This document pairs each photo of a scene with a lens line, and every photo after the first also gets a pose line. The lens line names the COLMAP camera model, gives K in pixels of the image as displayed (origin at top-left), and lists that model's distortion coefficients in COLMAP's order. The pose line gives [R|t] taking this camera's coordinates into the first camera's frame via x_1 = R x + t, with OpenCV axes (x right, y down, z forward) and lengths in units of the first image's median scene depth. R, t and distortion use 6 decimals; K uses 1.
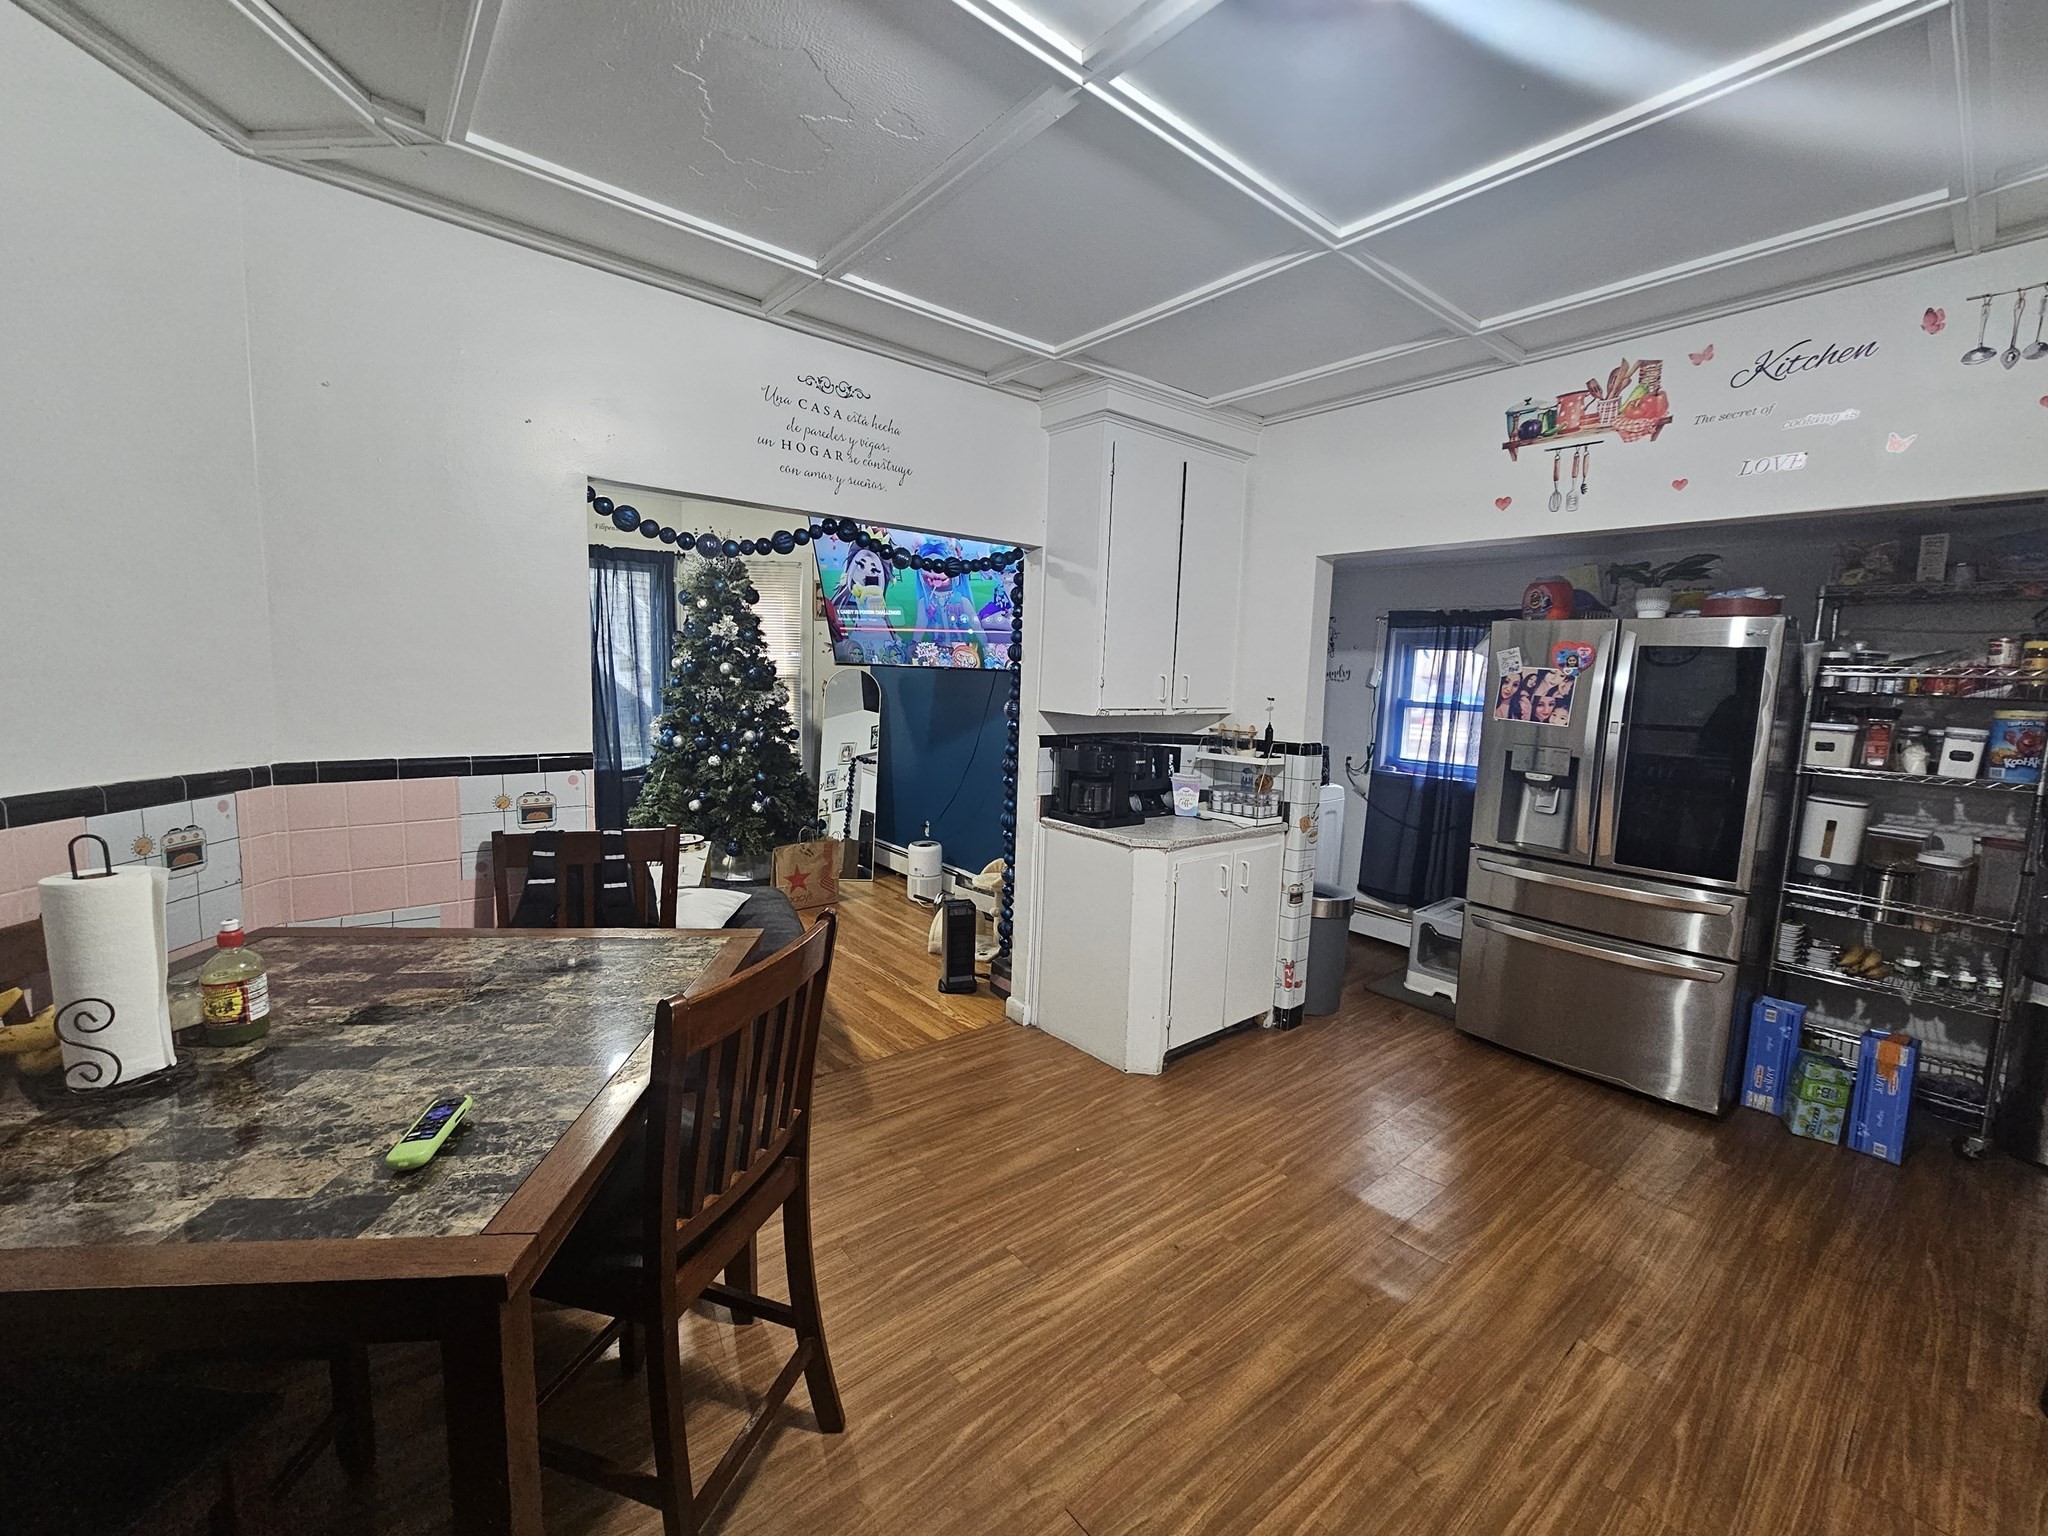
lens RADIAL K [[849.7, 0, 1022.0], [0, 849.7, 768.6], [0, 0, 1]] dist [-0.004796, 0.002059]
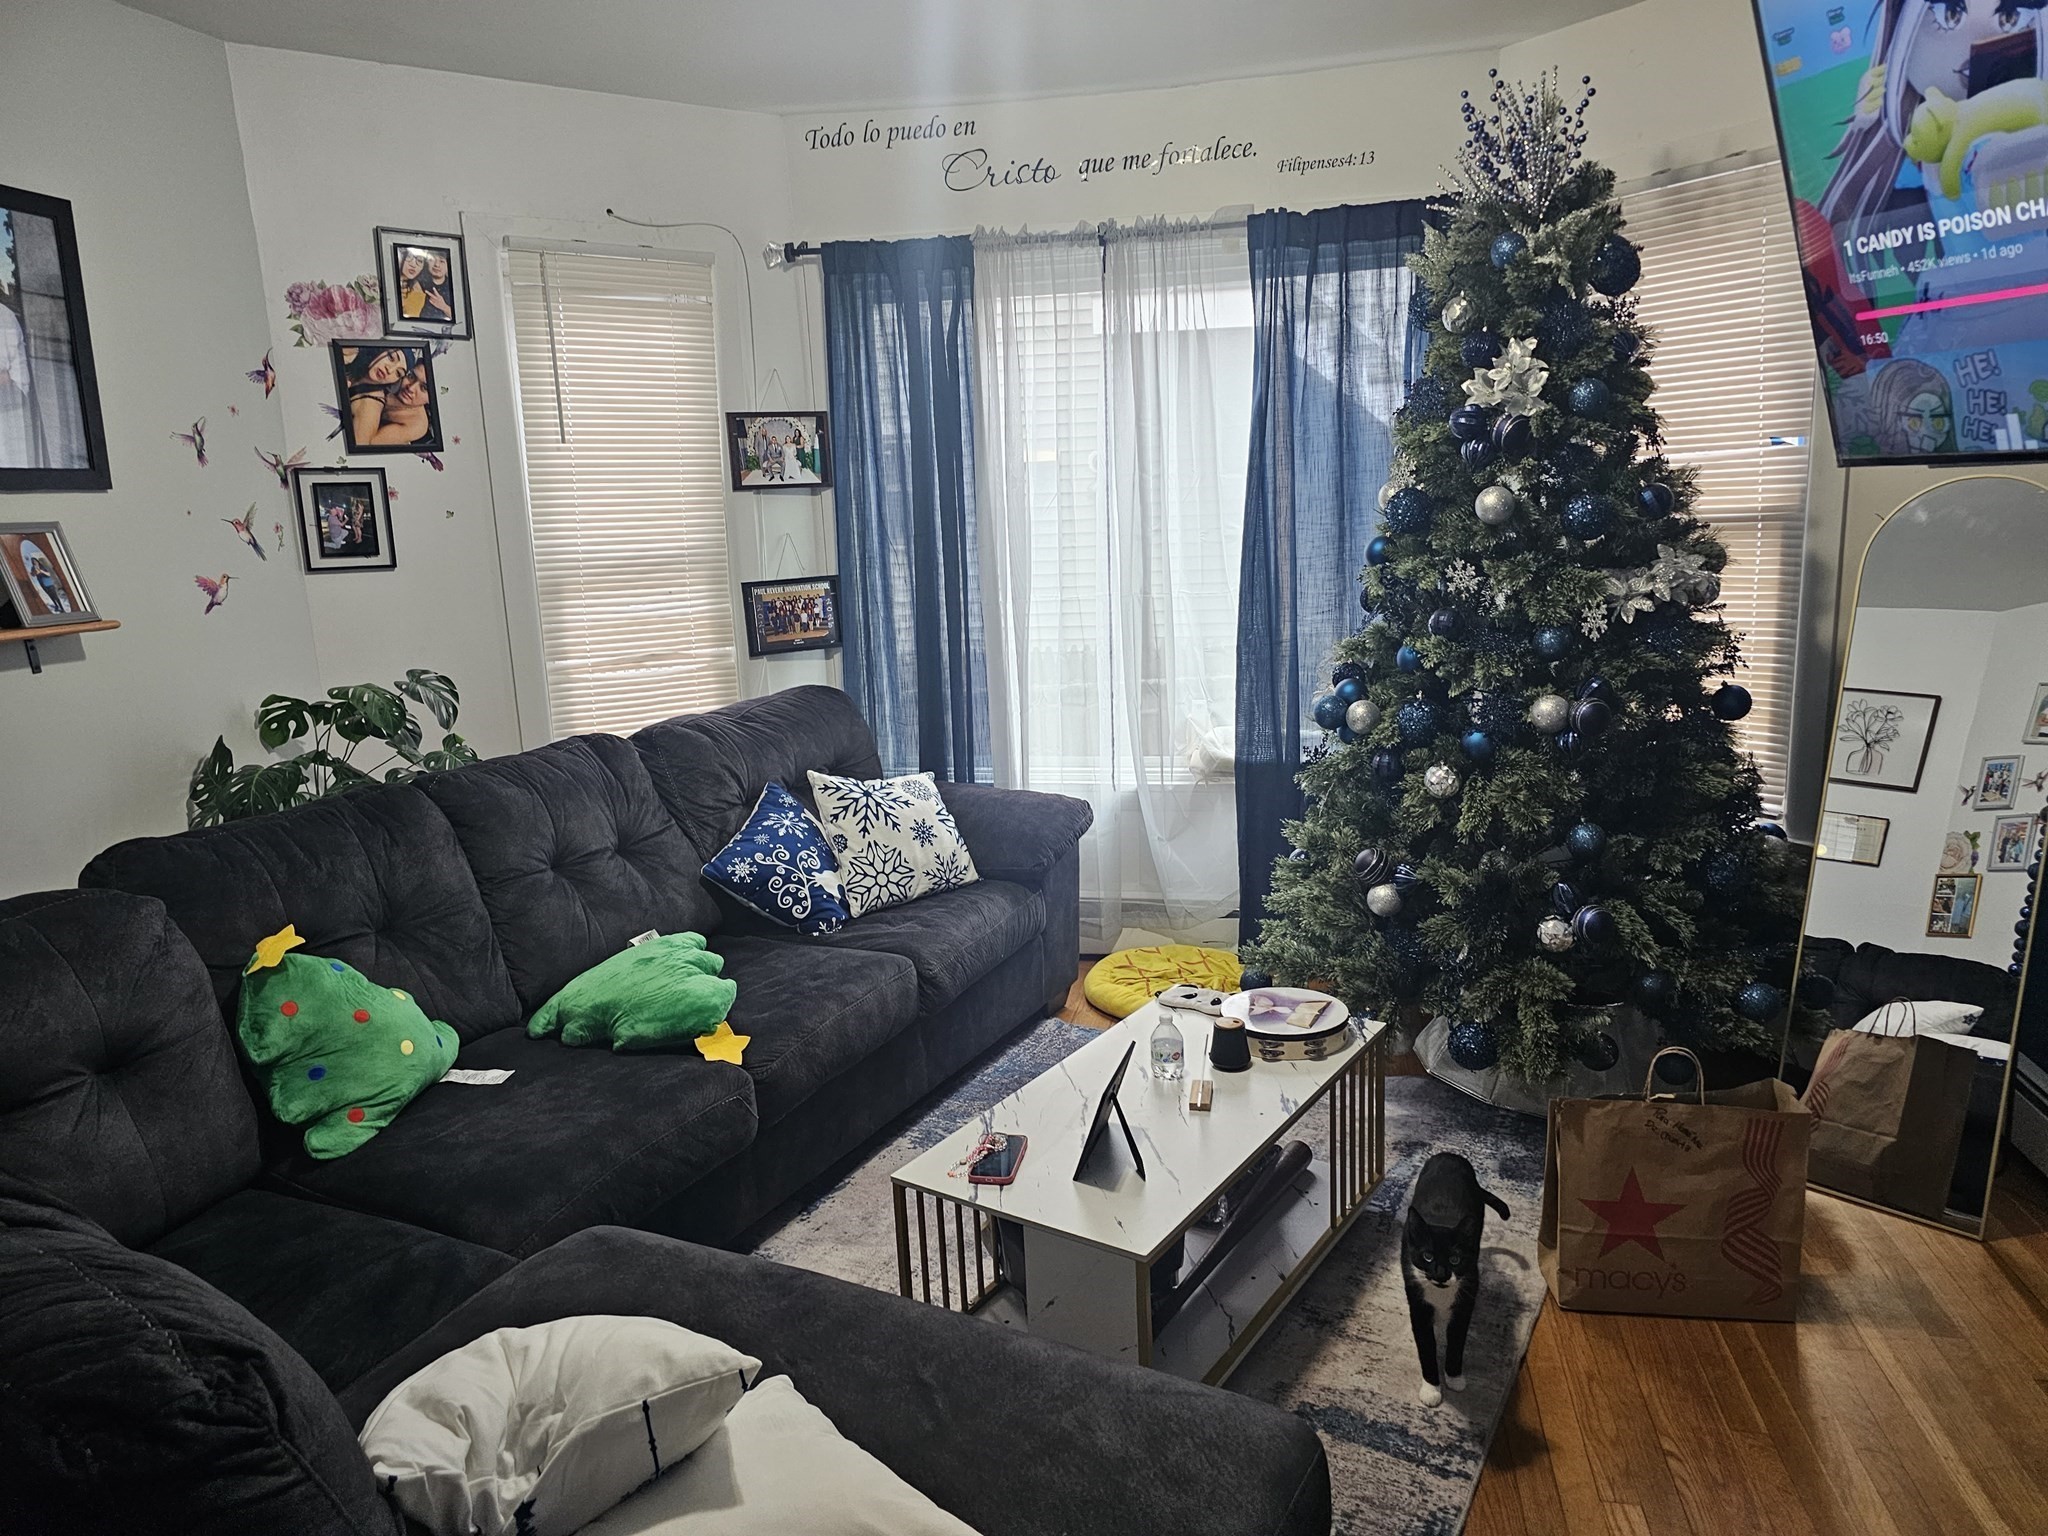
lens RADIAL K [[1378.4, 0, 1019.4], [0, 1378.4, 771.2], [0, 0, 1]] dist [0.046814, -0.033280]
pose [[0.627186, 0.095386, -0.773007, -0.035309], [-0.034710, 0.994910, 0.094606, -0.057547], [0.778096, -0.032505, 0.627304, 0.498309]]
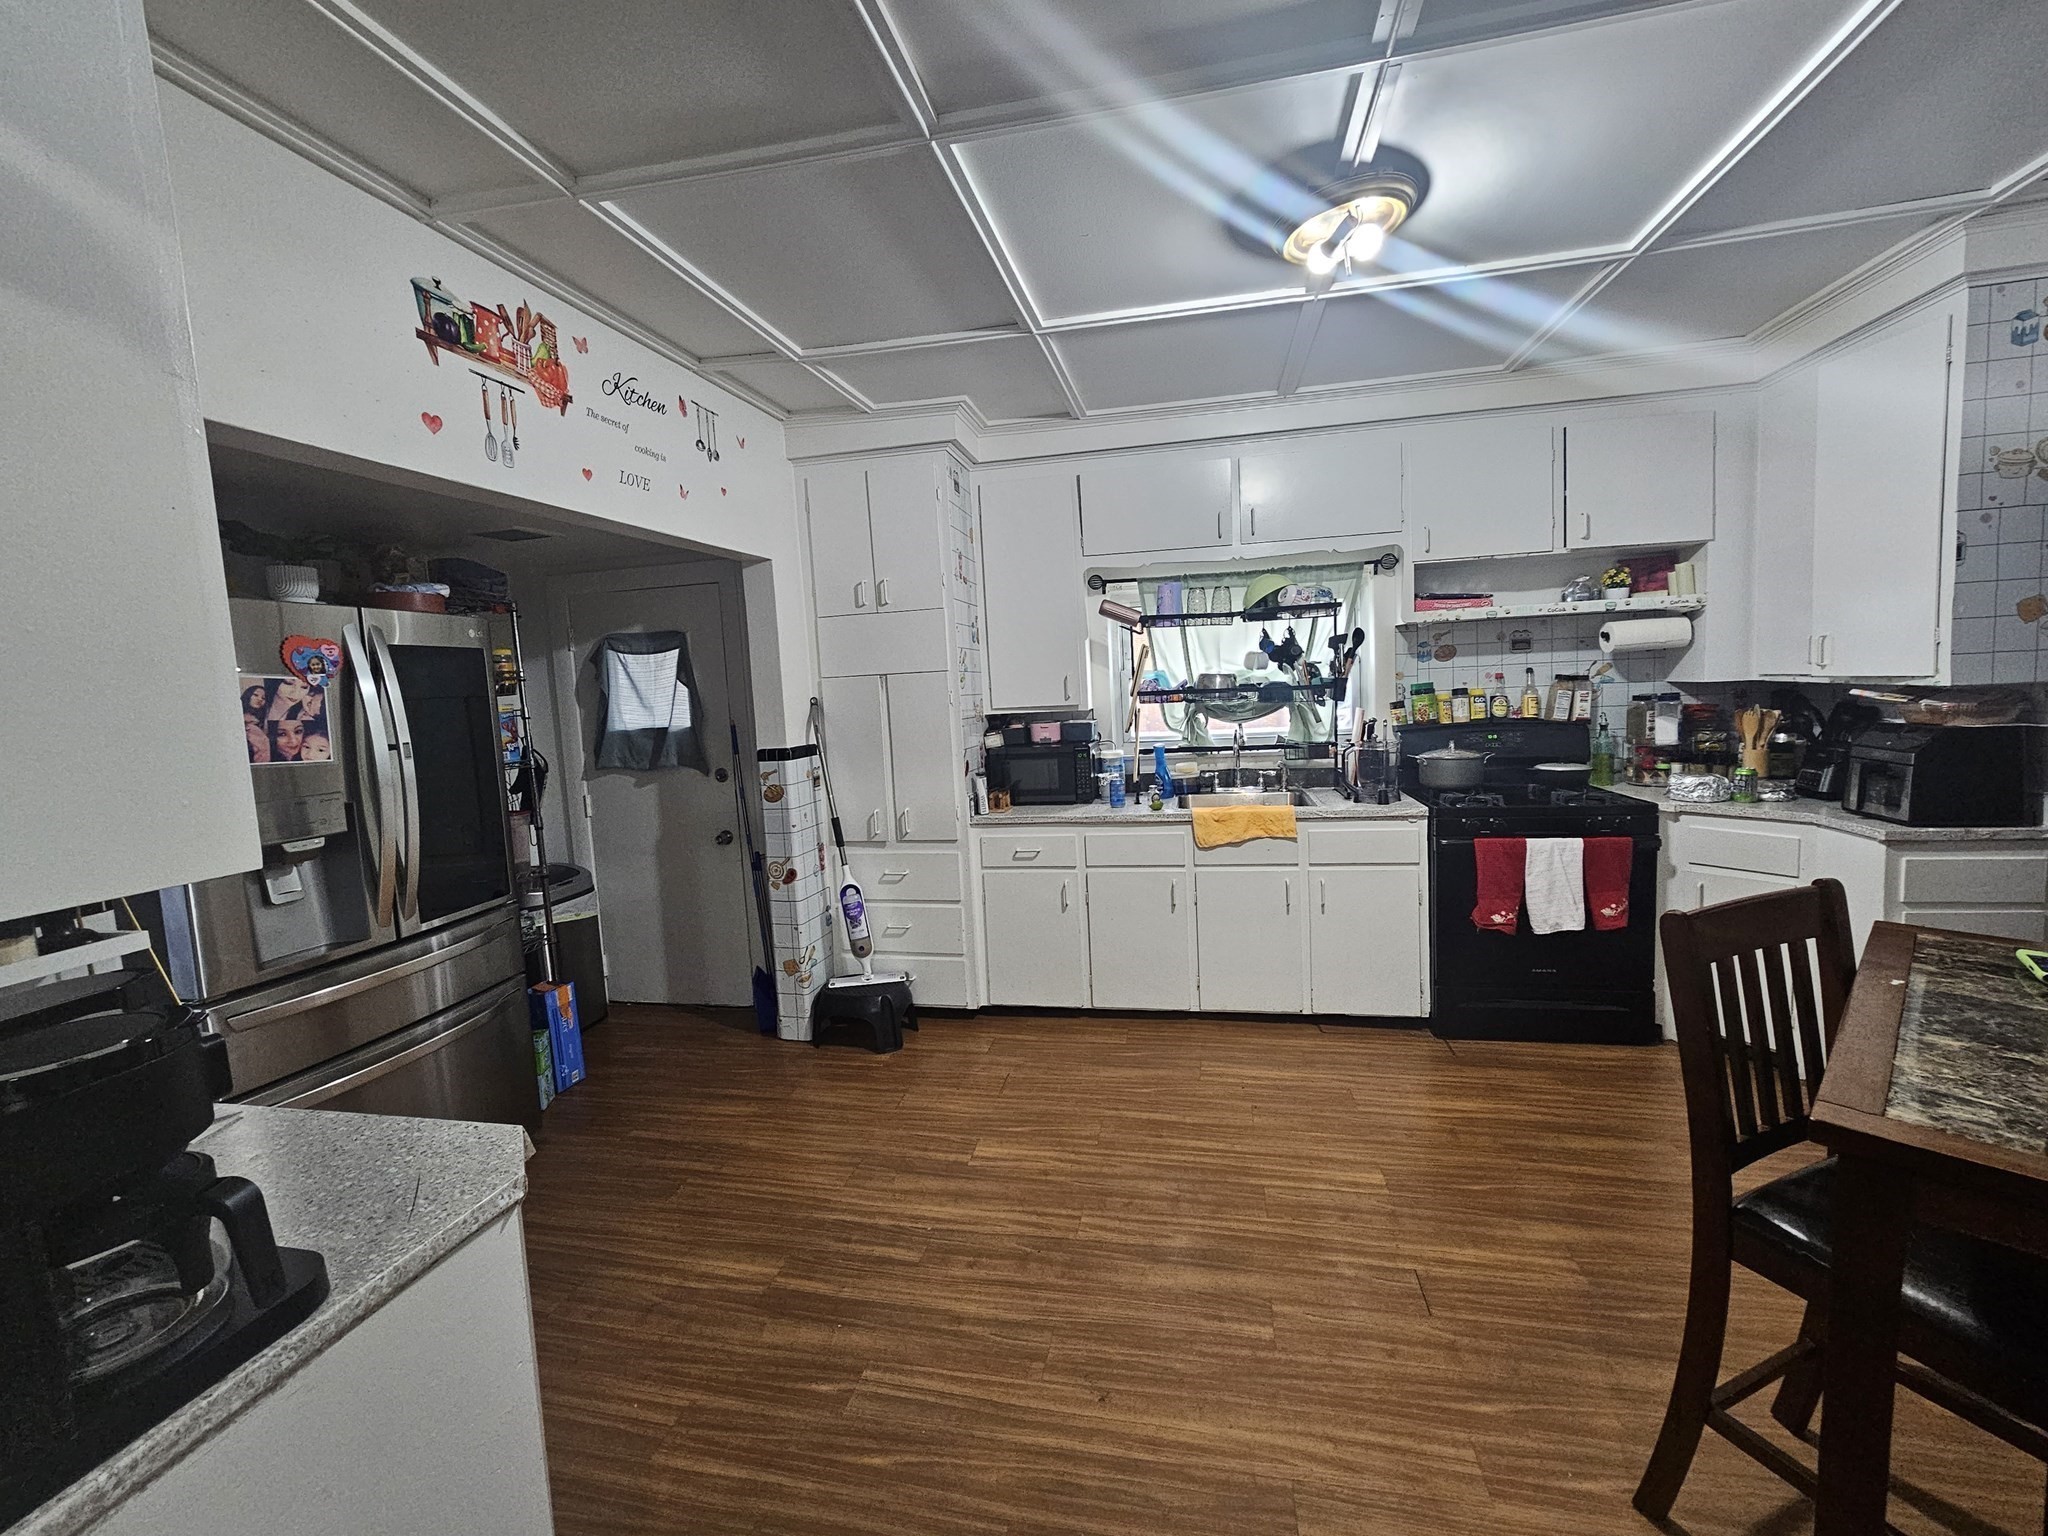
lens RADIAL K [[849.7, 0, 1025.9], [0, 849.7, 763.7], [0, 0, 1]] dist [-0.004796, 0.002059]
pose [[-0.624127, -0.077090, 0.777510, -0.335797], [0.122420, 0.973181, 0.194760, -0.160562], [-0.771672, 0.216738, -0.597952, 1.408812]]
